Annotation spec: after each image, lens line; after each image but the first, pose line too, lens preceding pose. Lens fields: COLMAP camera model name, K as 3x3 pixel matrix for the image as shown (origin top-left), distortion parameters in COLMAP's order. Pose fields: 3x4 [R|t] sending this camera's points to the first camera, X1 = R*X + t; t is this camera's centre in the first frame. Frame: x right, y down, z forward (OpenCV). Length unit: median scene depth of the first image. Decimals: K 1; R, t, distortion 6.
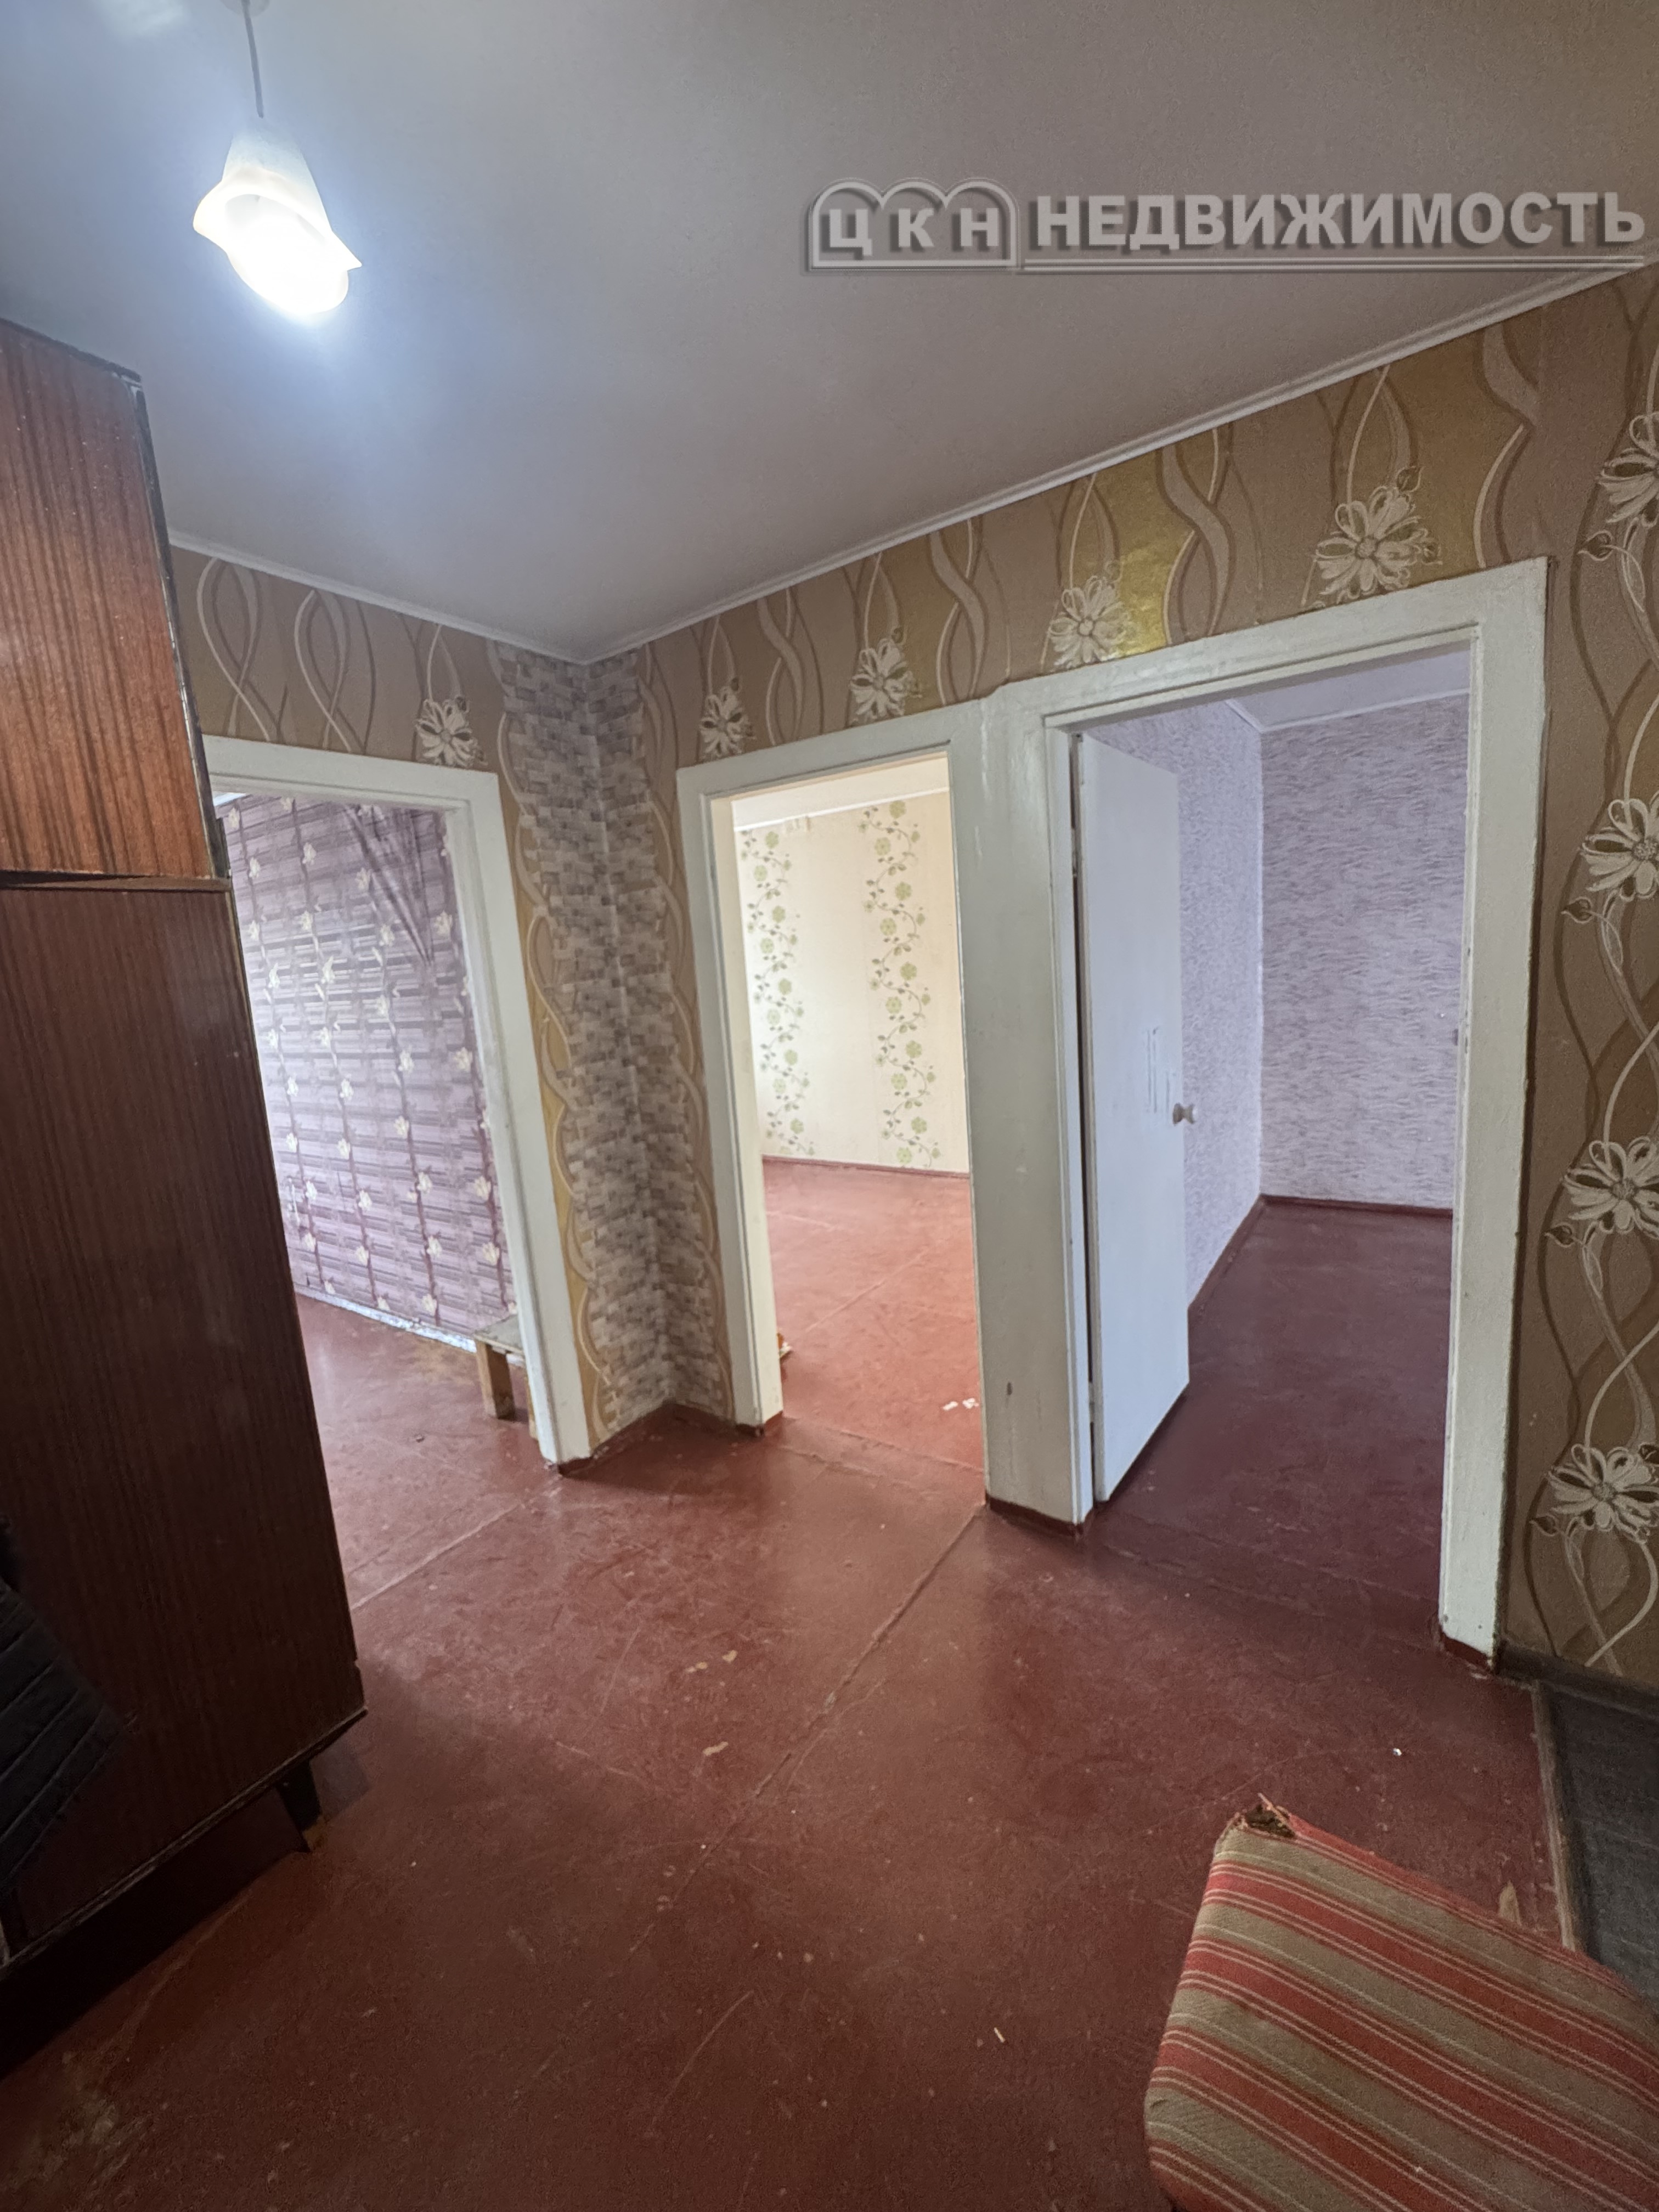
lens RADIAL K [[884.0, 0, 825.8], [0, 884.0, 1101.4], [0, 0, 1]] dist [-0.003860, -0.000154]
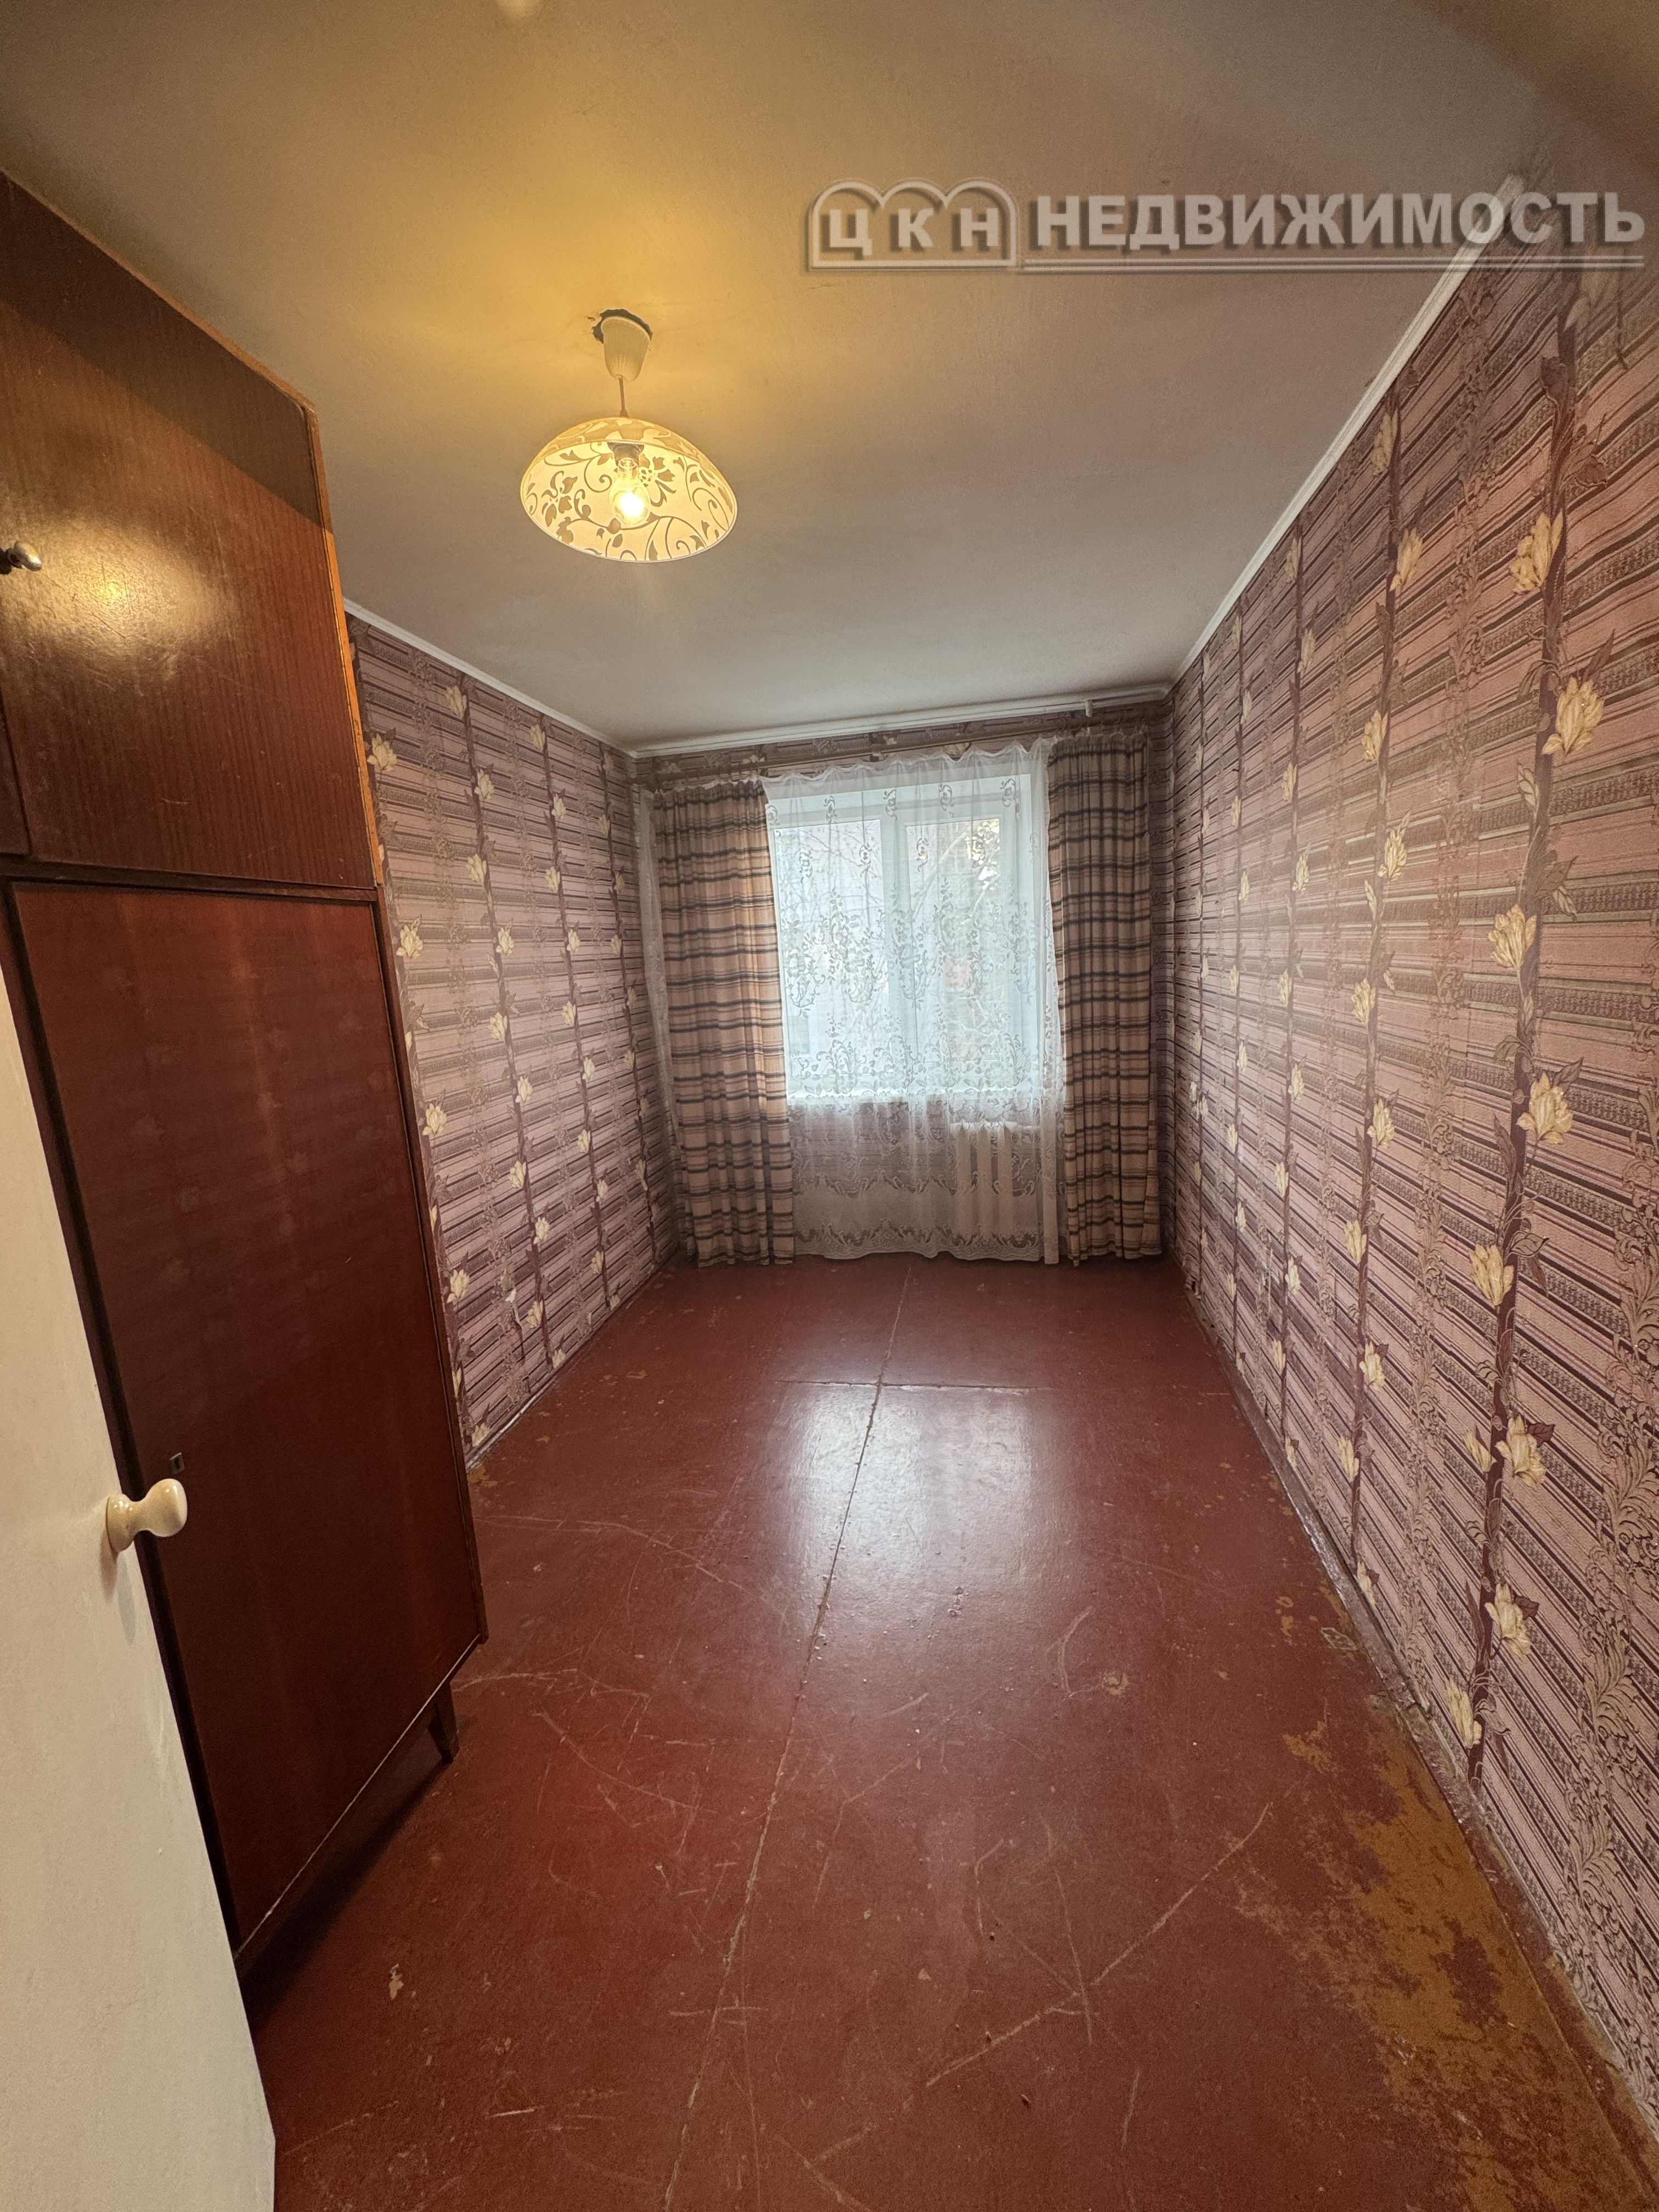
lens RADIAL K [[884.0, 0, 818.3], [0, 884.0, 1106.0], [0, 0, 1]] dist [-0.003860, -0.000154]
pose [[0.406283, 0.201261, -0.891307, -0.270343], [-0.109594, 0.979133, 0.171136, -0.067904], [0.907151, 0.028152, 0.419862, 0.567808]]
